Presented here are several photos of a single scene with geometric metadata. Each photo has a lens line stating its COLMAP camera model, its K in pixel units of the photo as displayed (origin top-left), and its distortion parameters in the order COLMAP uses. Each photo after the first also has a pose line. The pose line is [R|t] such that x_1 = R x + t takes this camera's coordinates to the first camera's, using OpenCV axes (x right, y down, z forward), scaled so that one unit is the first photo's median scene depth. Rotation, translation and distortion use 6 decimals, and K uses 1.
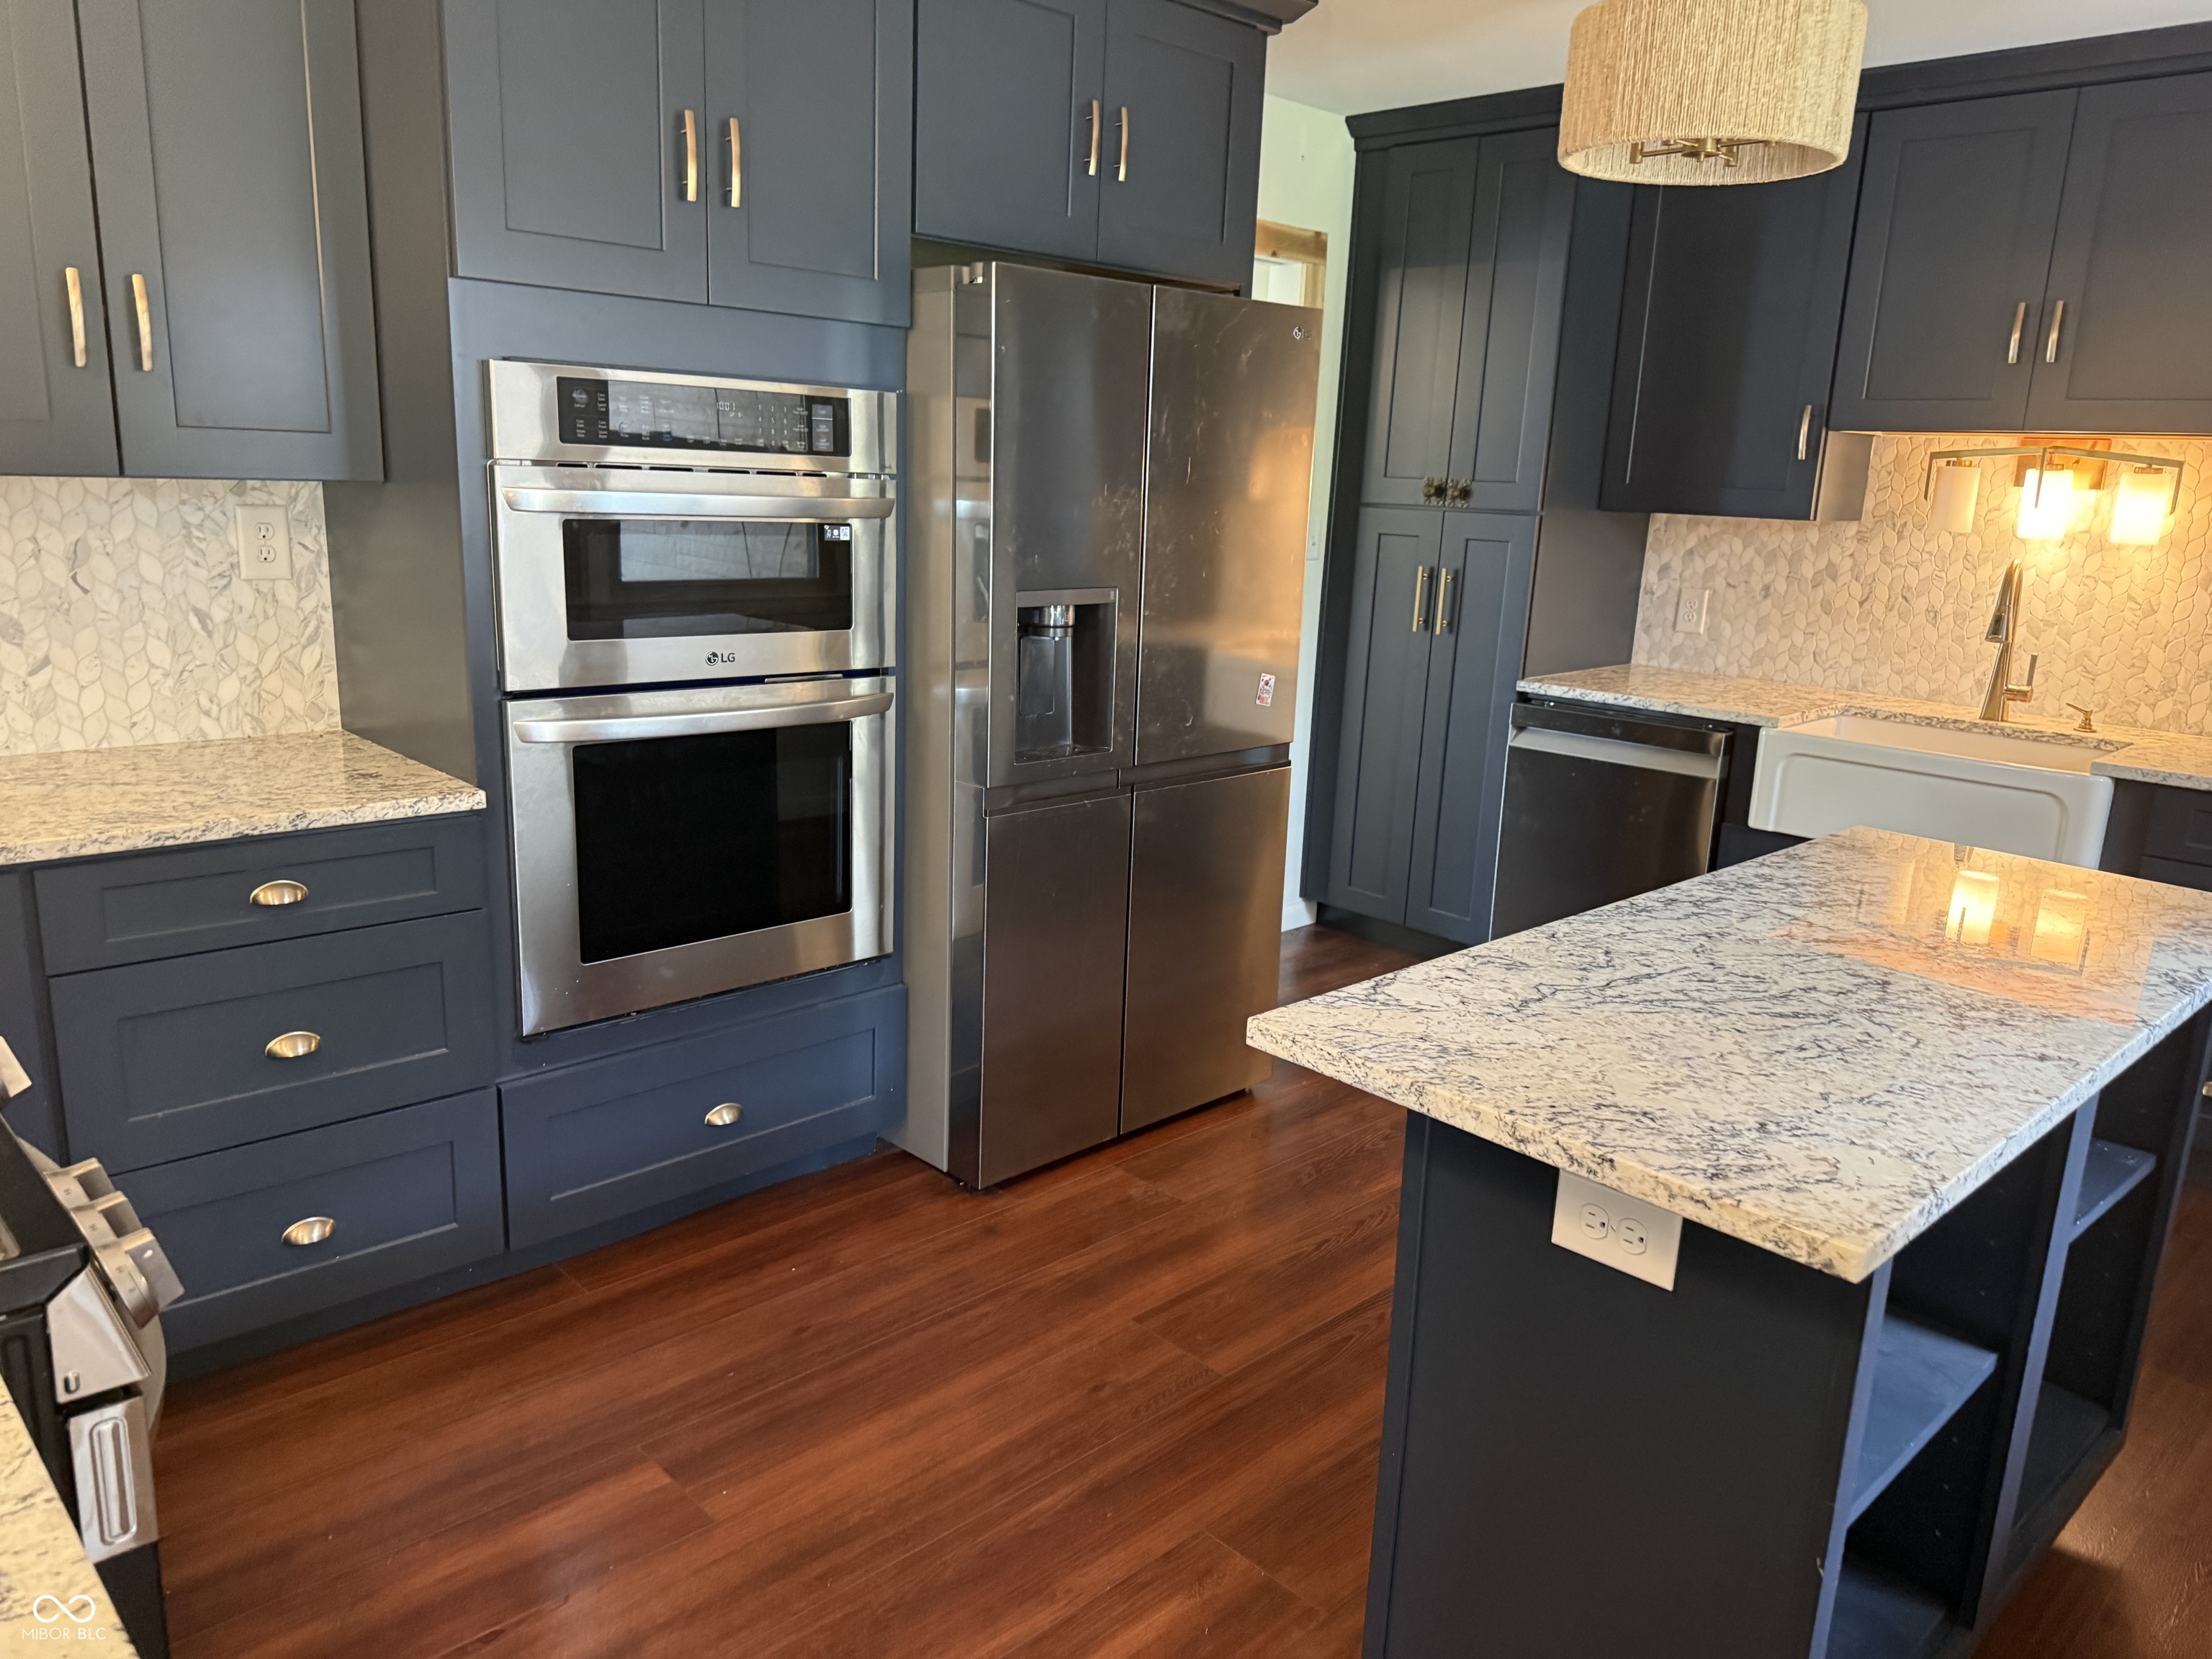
lens RADIAL K [[1559.0, 0, 1121.1], [0, 1559.0, 835.7], [0, 0, 1]] dist [0.010180, -0.001898]
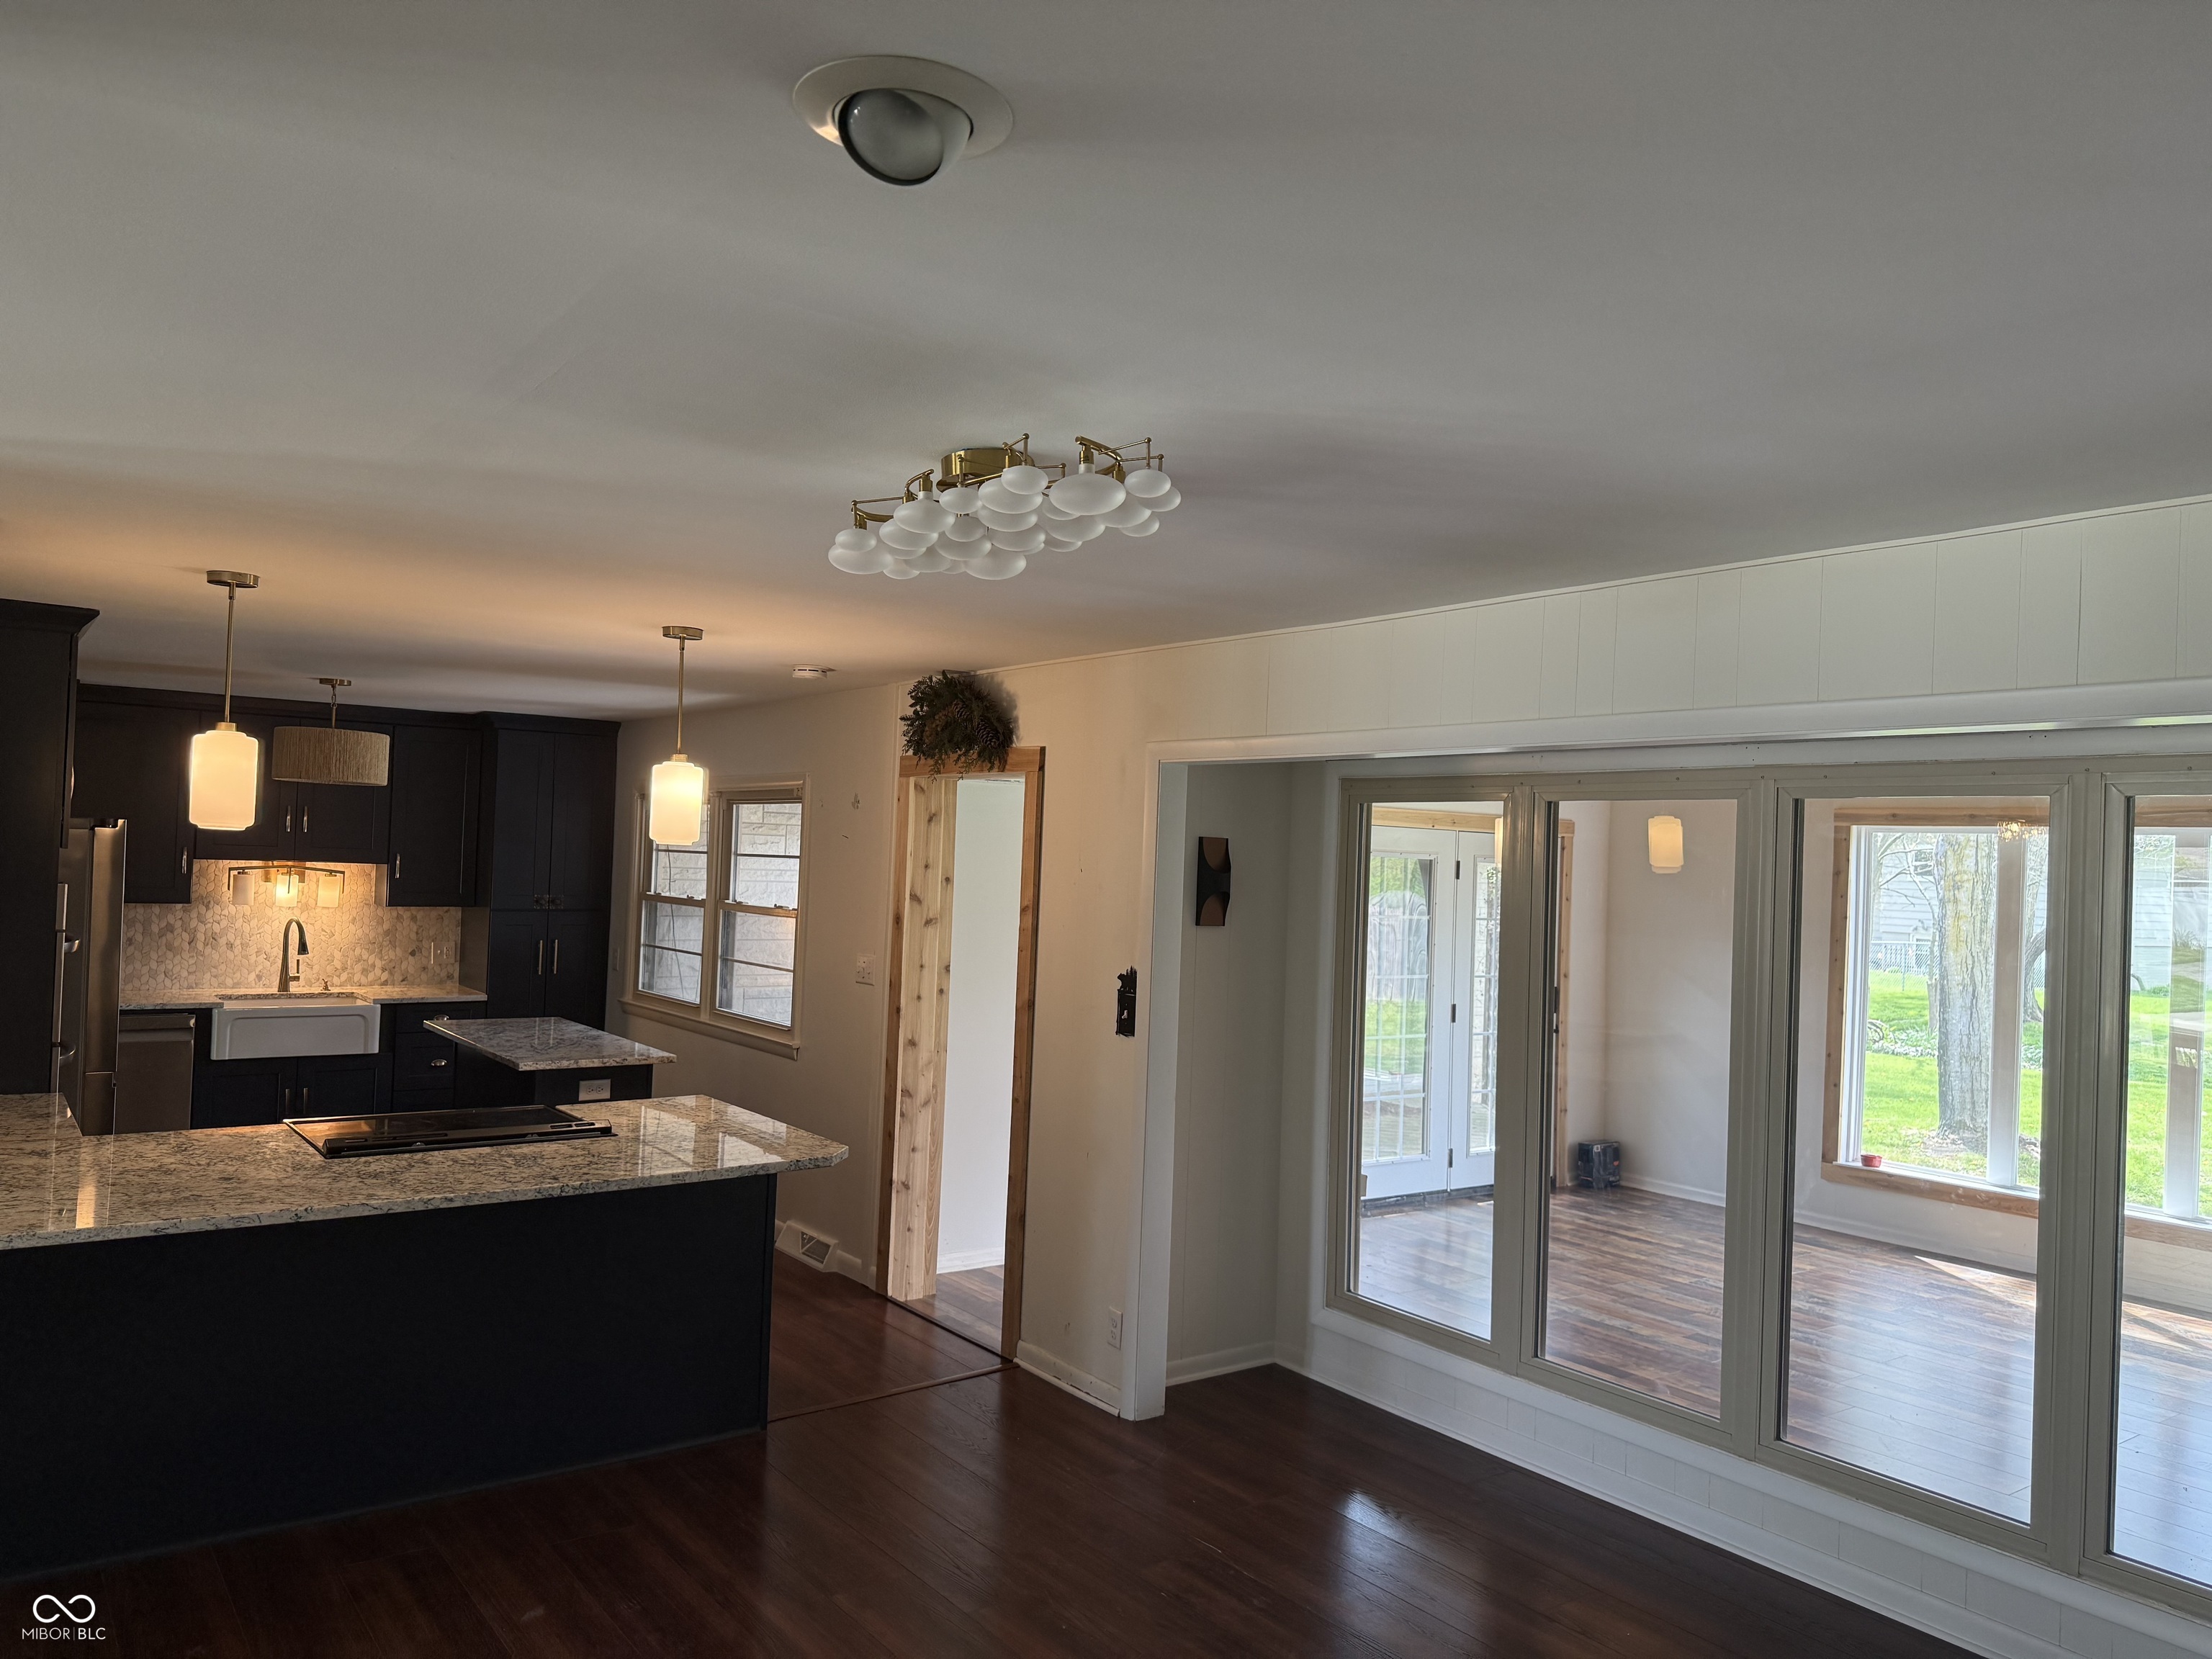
lens RADIAL K [[1559.0, 0, 1102.0], [0, 1559.0, 826.5], [0, 0, 1]] dist [0.010180, -0.001898]
pose [[0.149724, -0.011655, 0.988659, -1.291783], [0.203599, 0.978864, -0.019294, -0.024633], [-0.967538, 0.204178, 0.148933, -0.410233]]
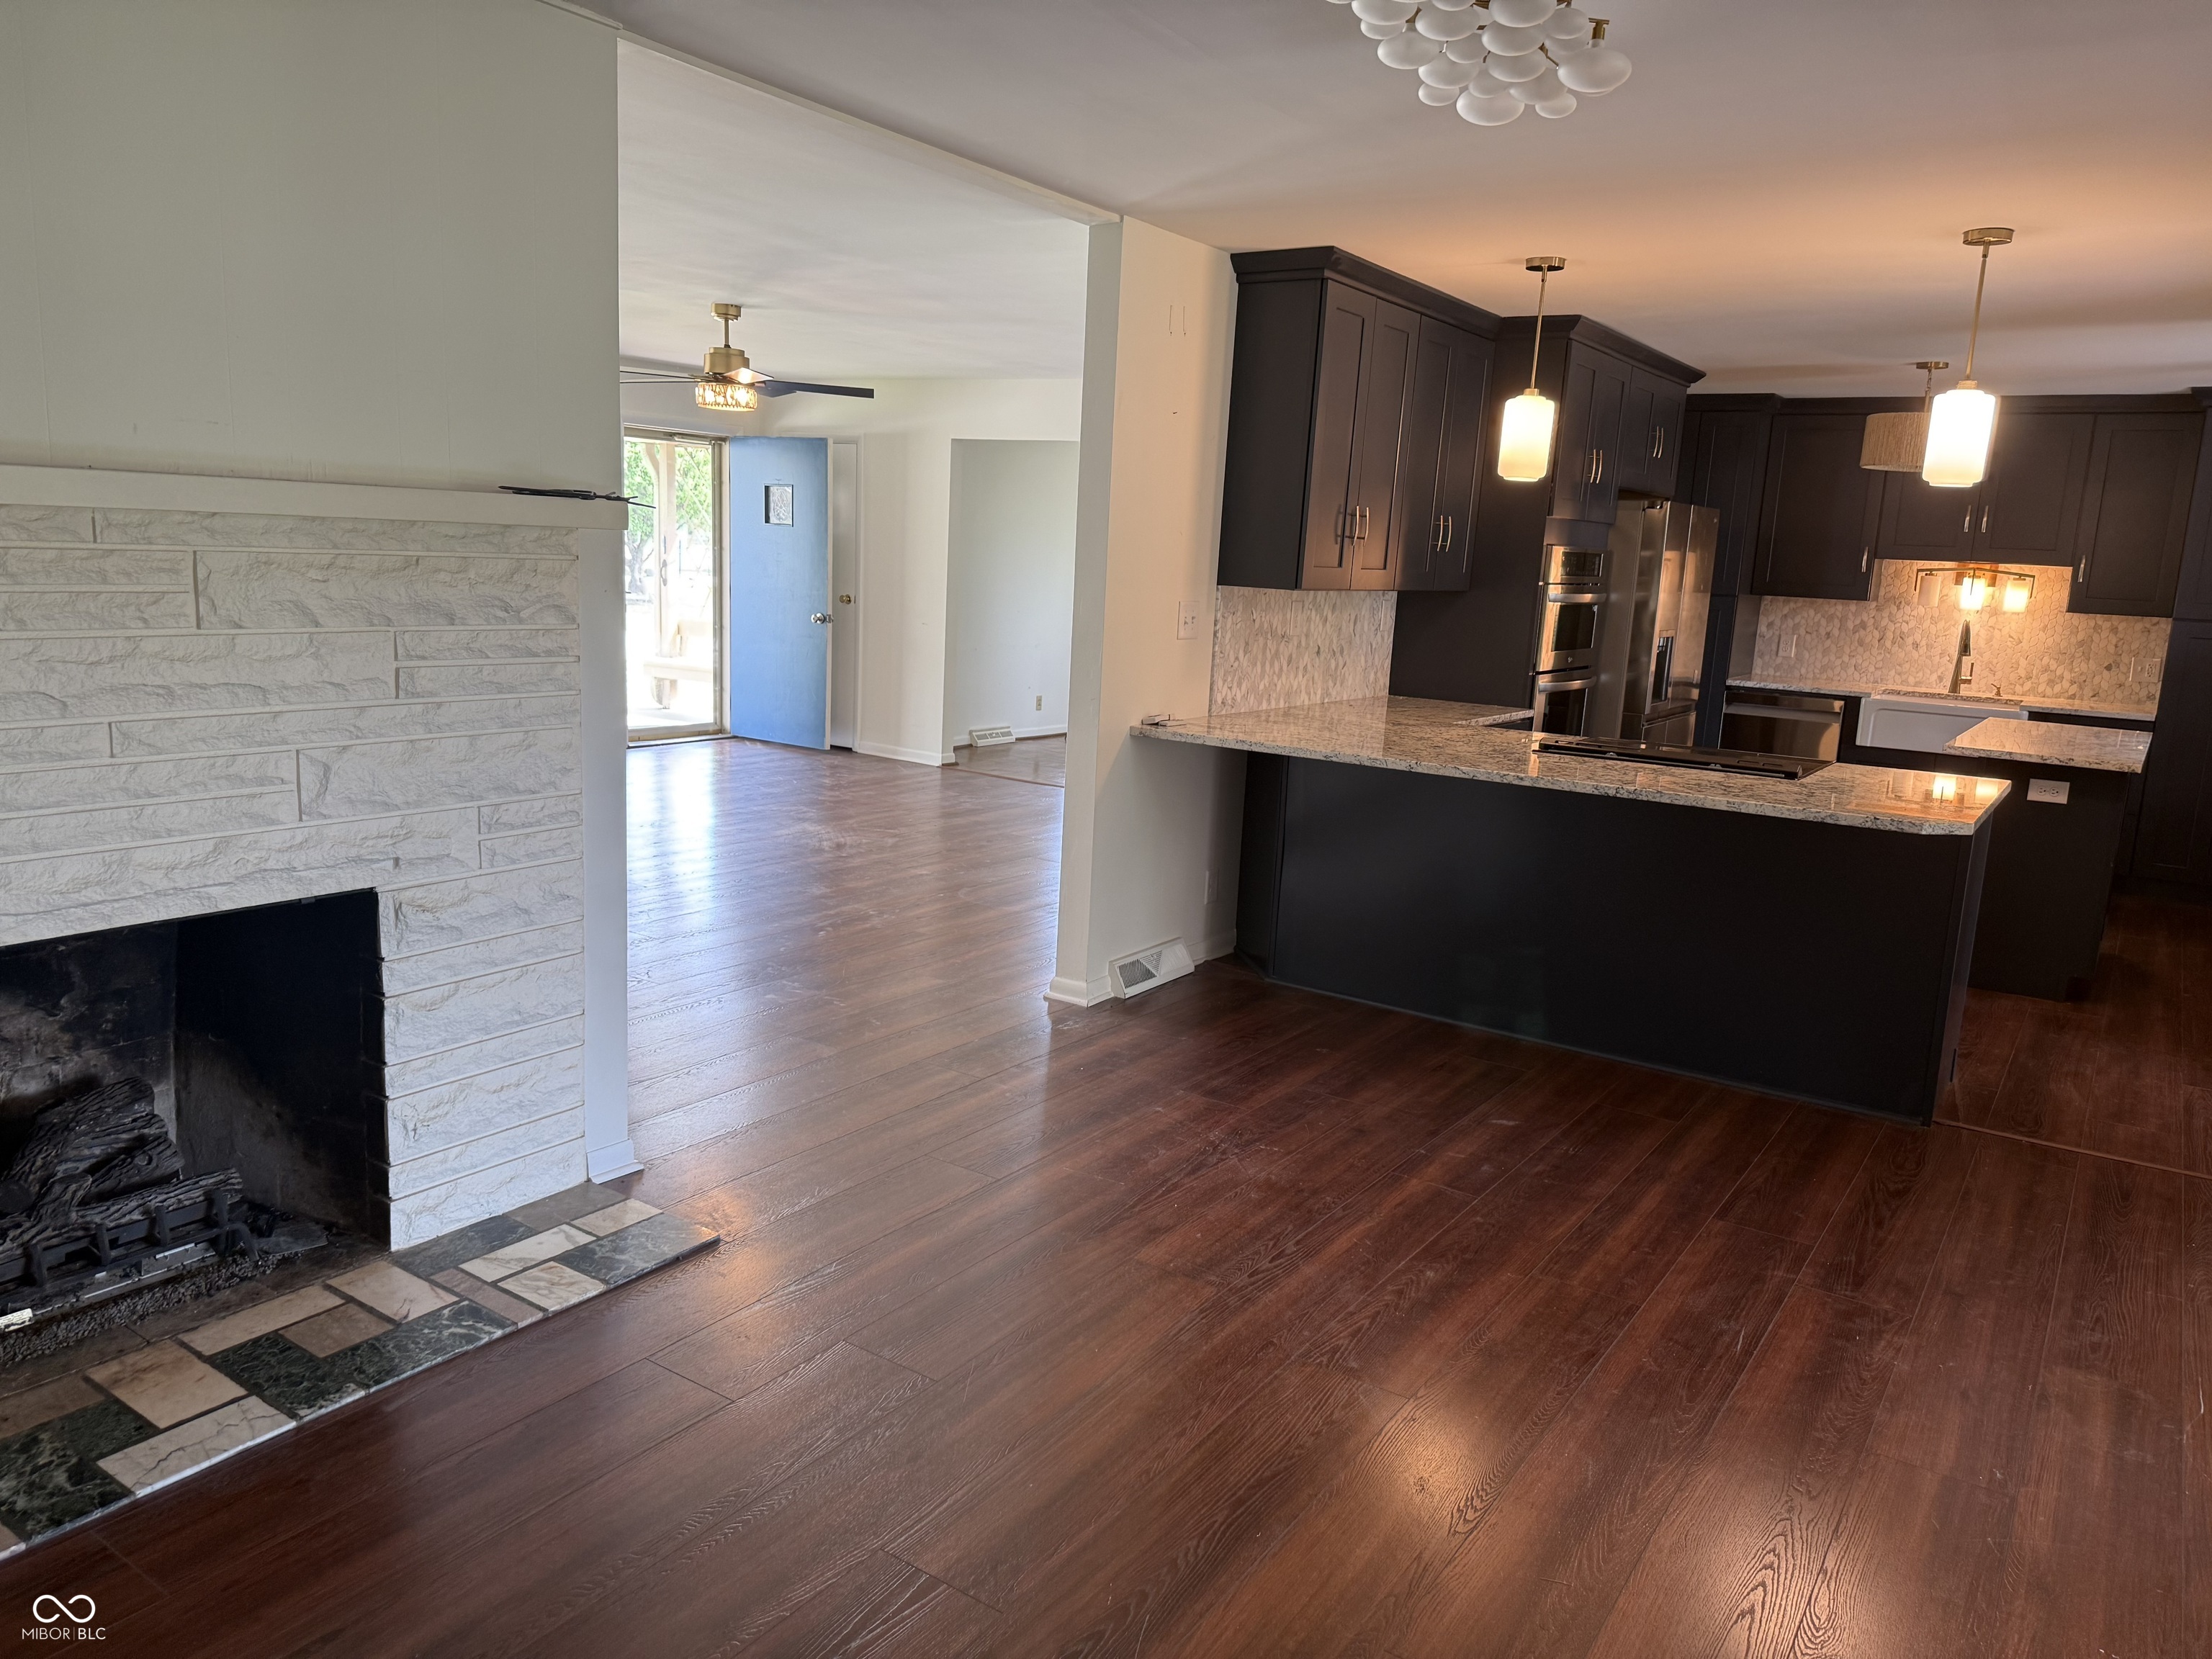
lens RADIAL K [[1559.0, 0, 1093.7], [0, 1559.0, 827.4], [0, 0, 1]] dist [0.010180, -0.001898]
pose [[0.982130, -0.025989, 0.186400, -0.955255], [0.034730, 0.998437, -0.043780, 0.154631], [-0.184971, 0.049471, 0.981498, -0.835156]]
